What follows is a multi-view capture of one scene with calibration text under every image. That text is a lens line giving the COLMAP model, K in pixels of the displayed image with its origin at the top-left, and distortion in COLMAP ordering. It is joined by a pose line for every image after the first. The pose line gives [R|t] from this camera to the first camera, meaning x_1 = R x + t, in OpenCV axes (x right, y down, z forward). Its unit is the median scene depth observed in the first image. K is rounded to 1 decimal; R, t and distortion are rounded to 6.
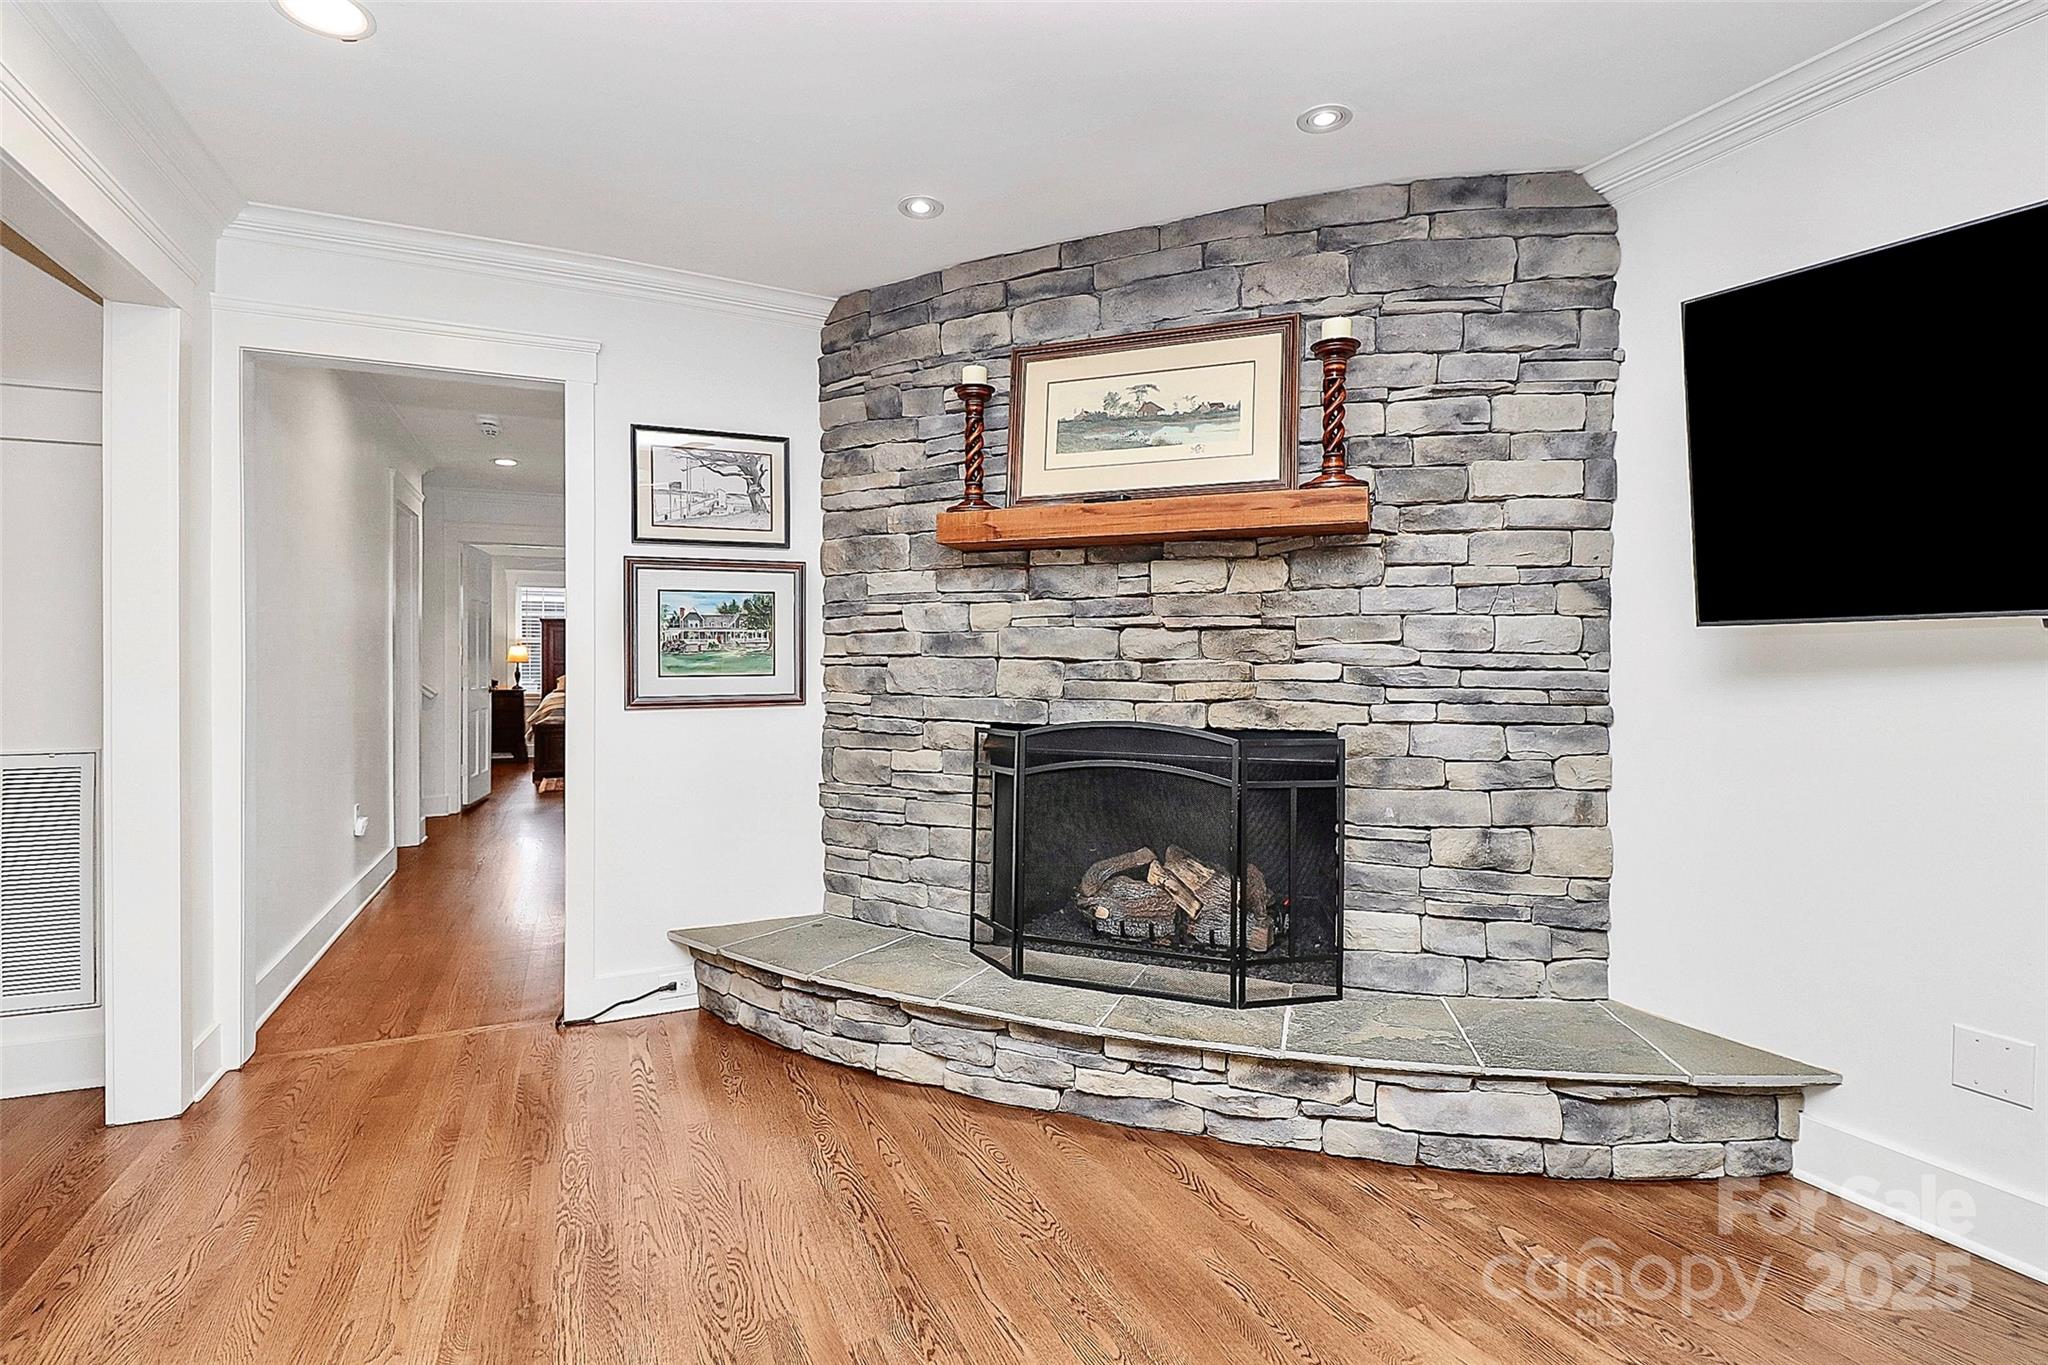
lens RADIAL K [[964.9, 0, 1021.4], [0, 964.9, 651.7], [0, 0, 1]] dist [-0.002788, -0.000730]
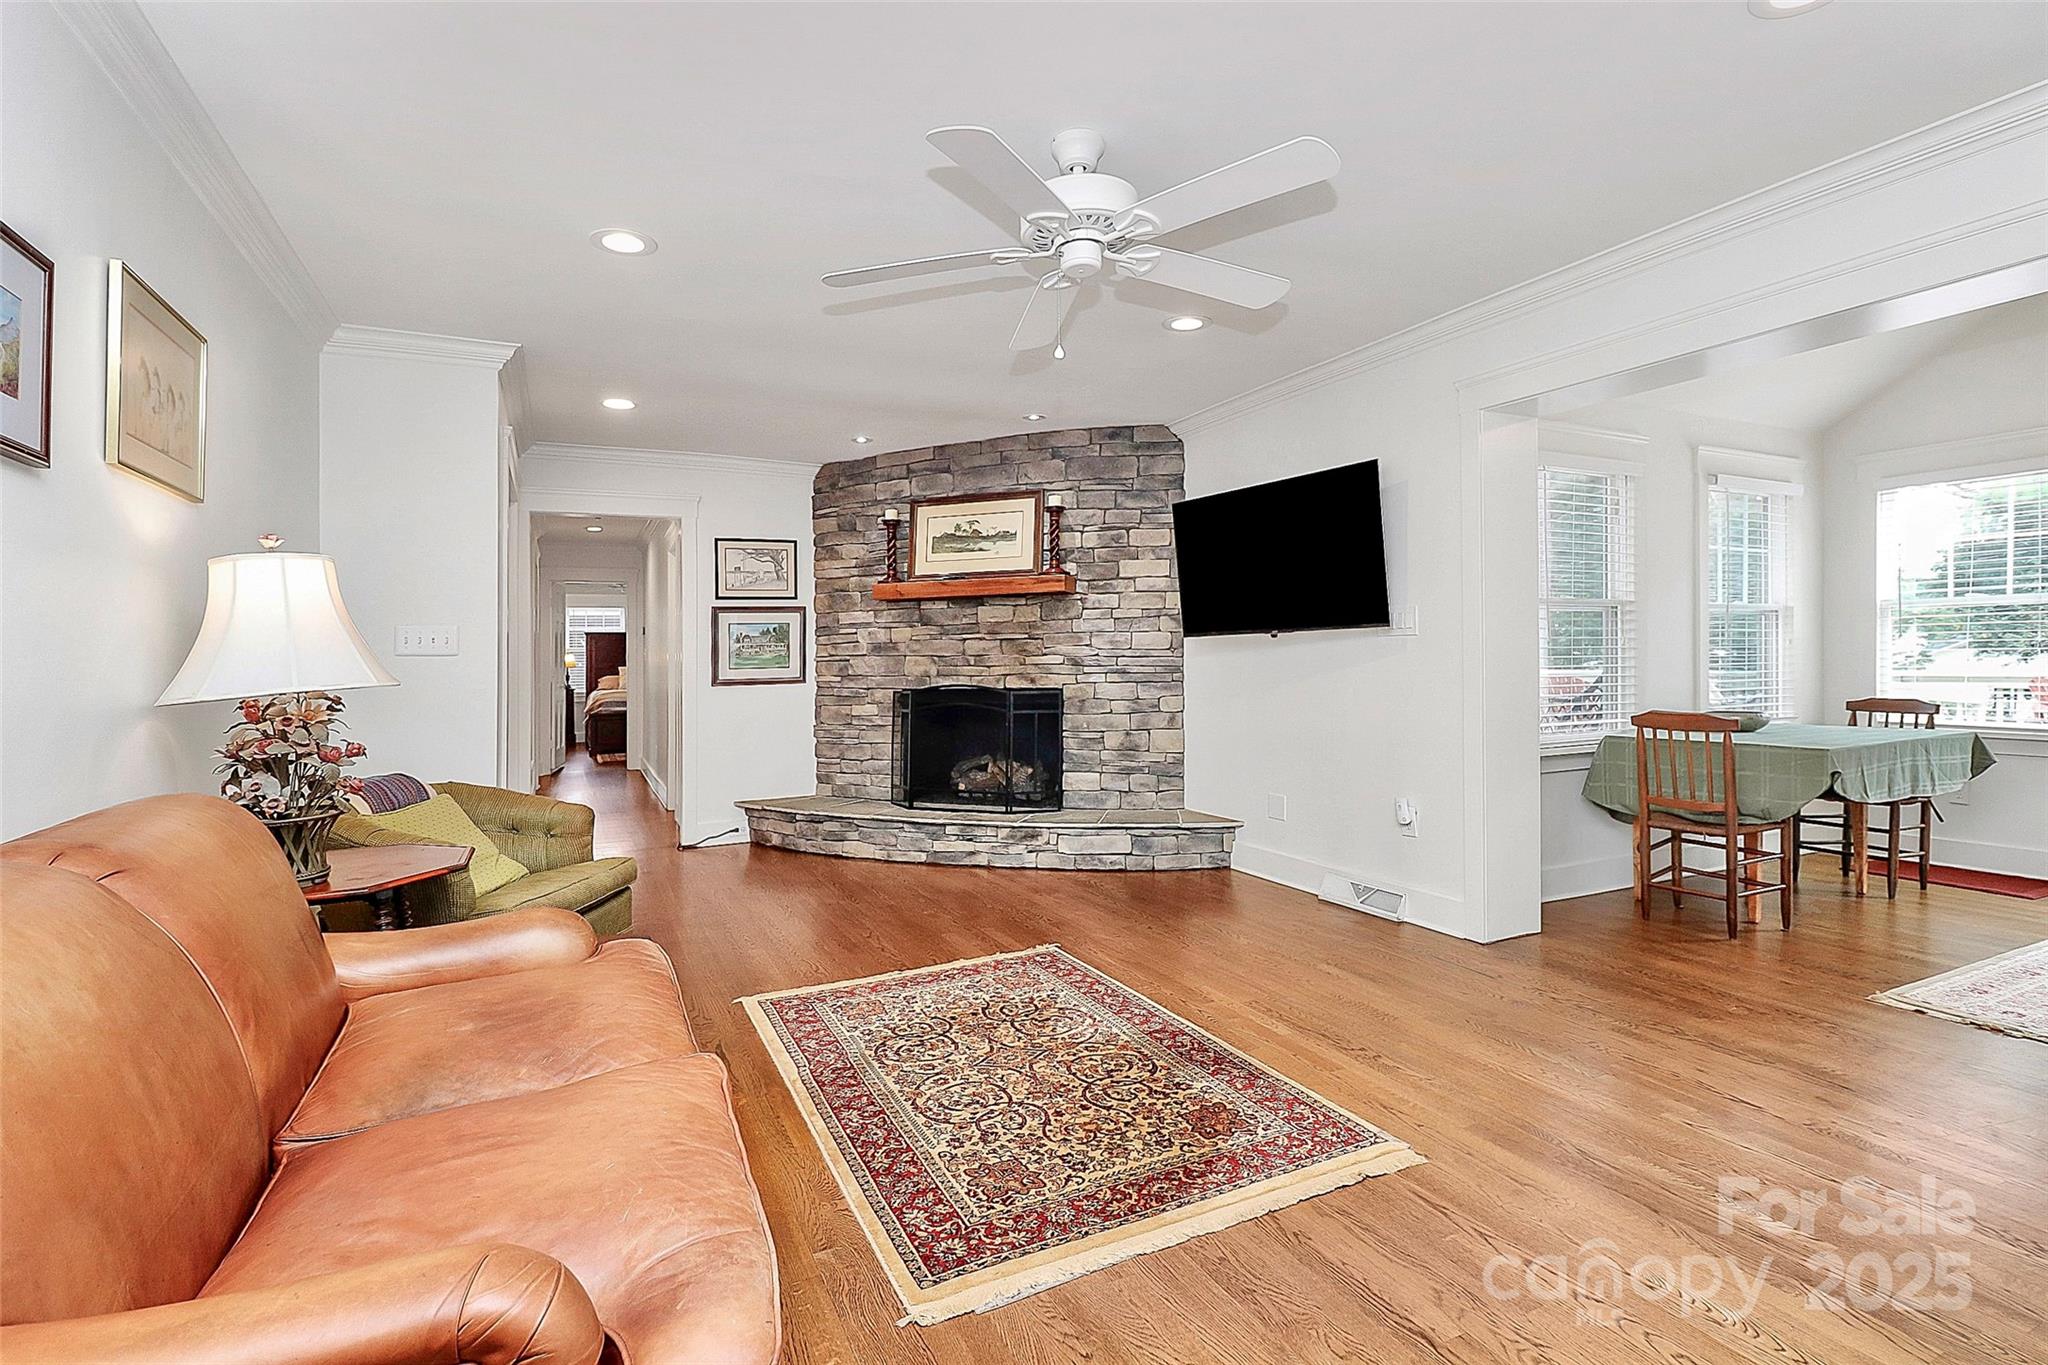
lens RADIAL K [[976.5, 0, 1058.7], [0, 976.5, 635.2], [0, 0, 1]] dist [-0.001407, -0.001190]
pose [[0.999108, -0.014899, 0.039514, 0.226212], [0.015718, 0.999666, -0.020521, 0.011069], [-0.039195, 0.021124, 0.999008, -1.082068]]
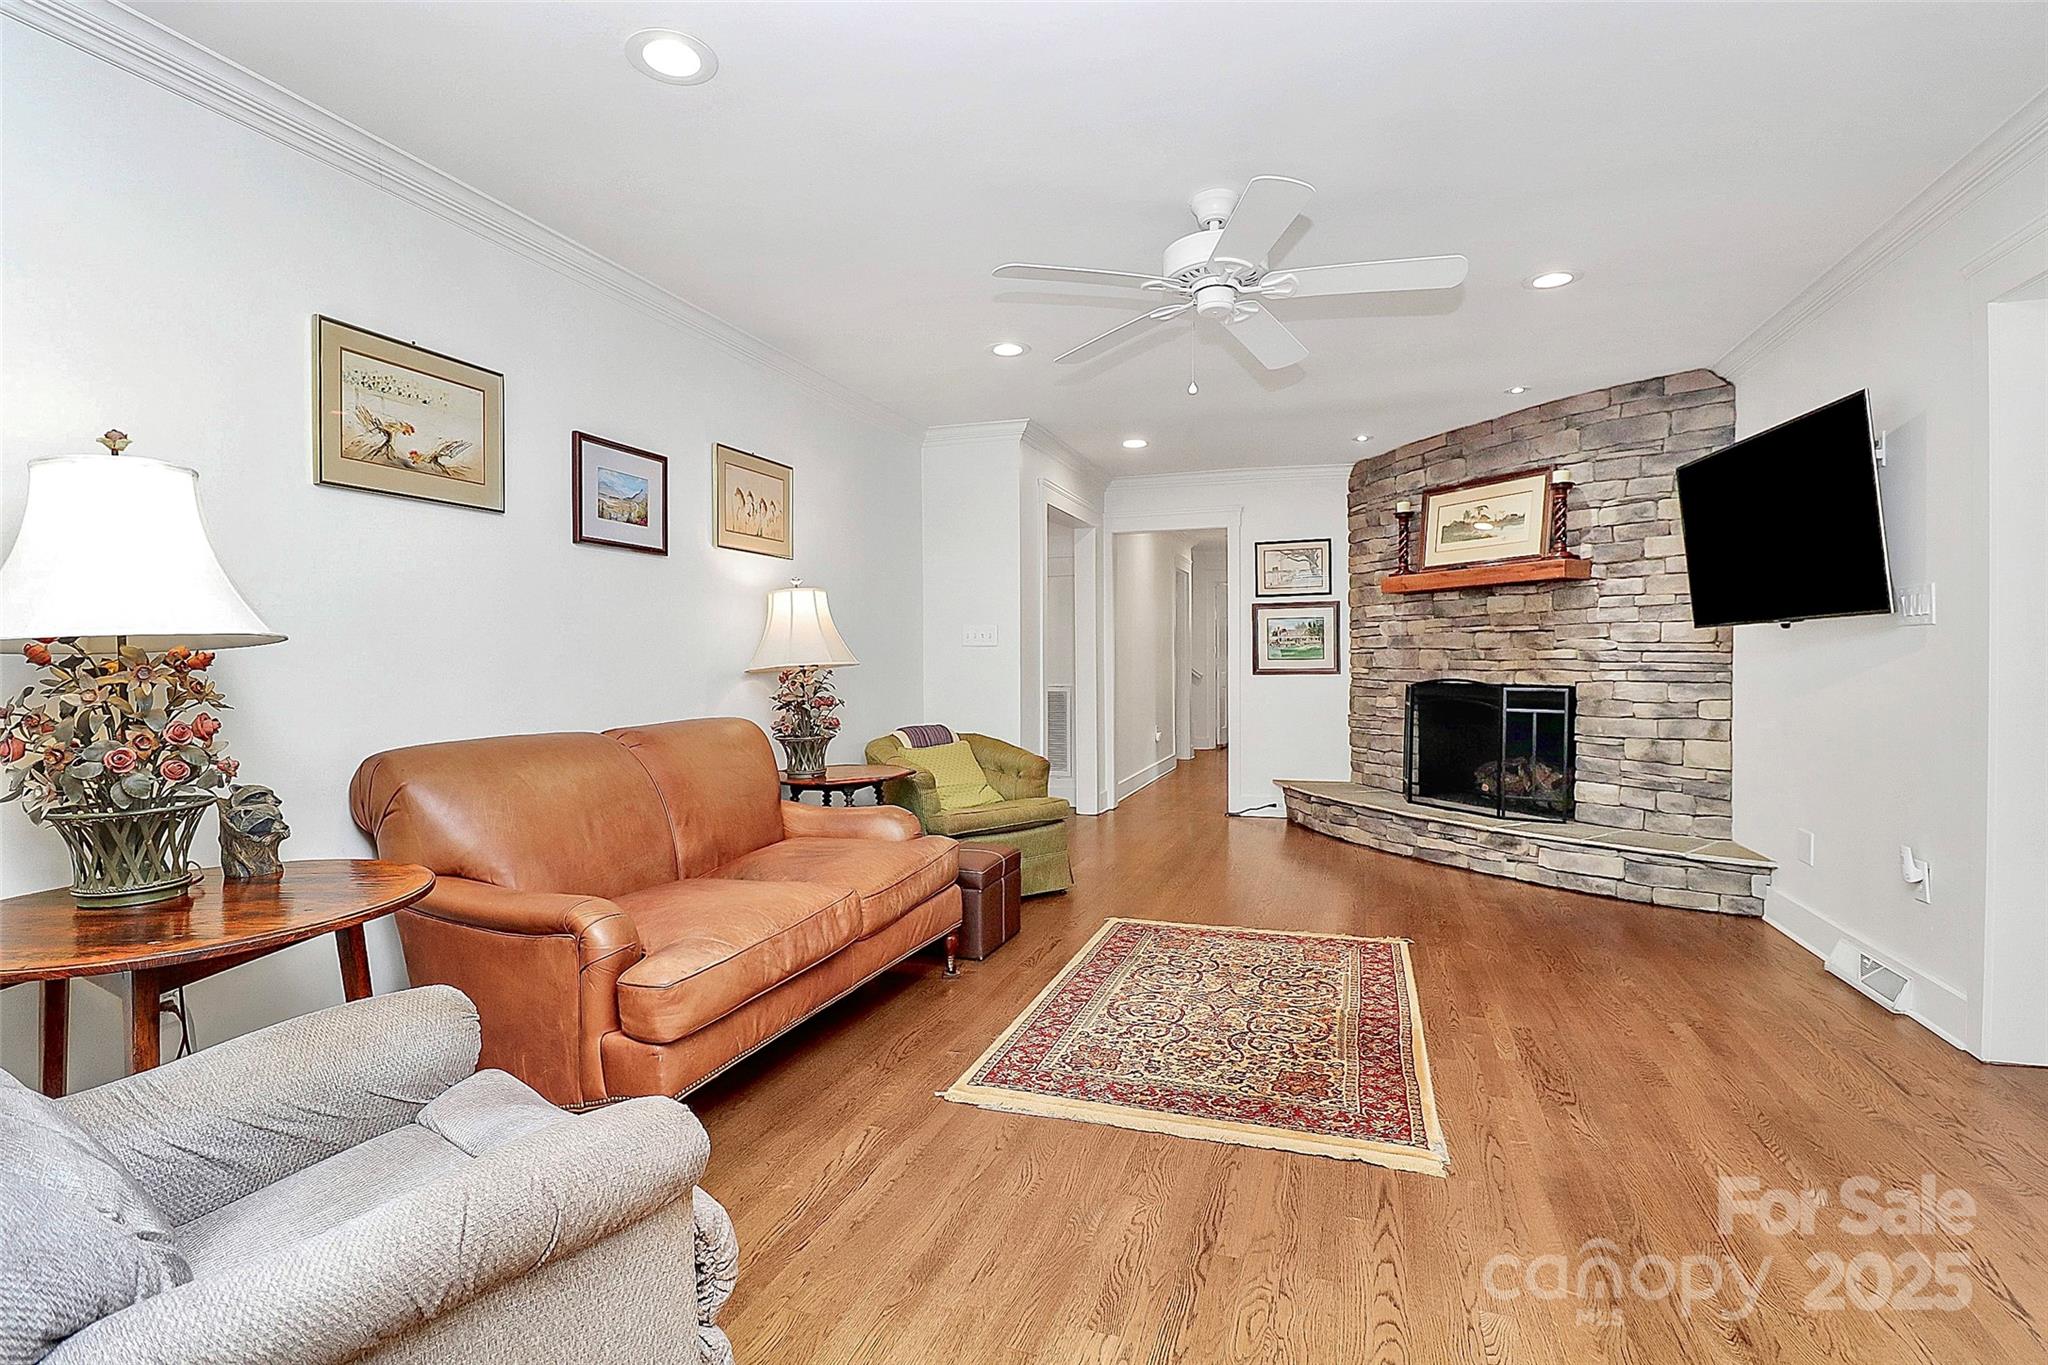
lens RADIAL K [[1004.2, 0, 1033.0], [0, 1004.2, 638.7], [0, 0, 1]] dist [-0.003916, -0.000801]
pose [[0.730570, -0.016019, -0.682650, 0.848576], [0.005489, 0.999830, -0.017587, 0.018791], [0.682816, 0.009101, 0.730534, -1.087641]]
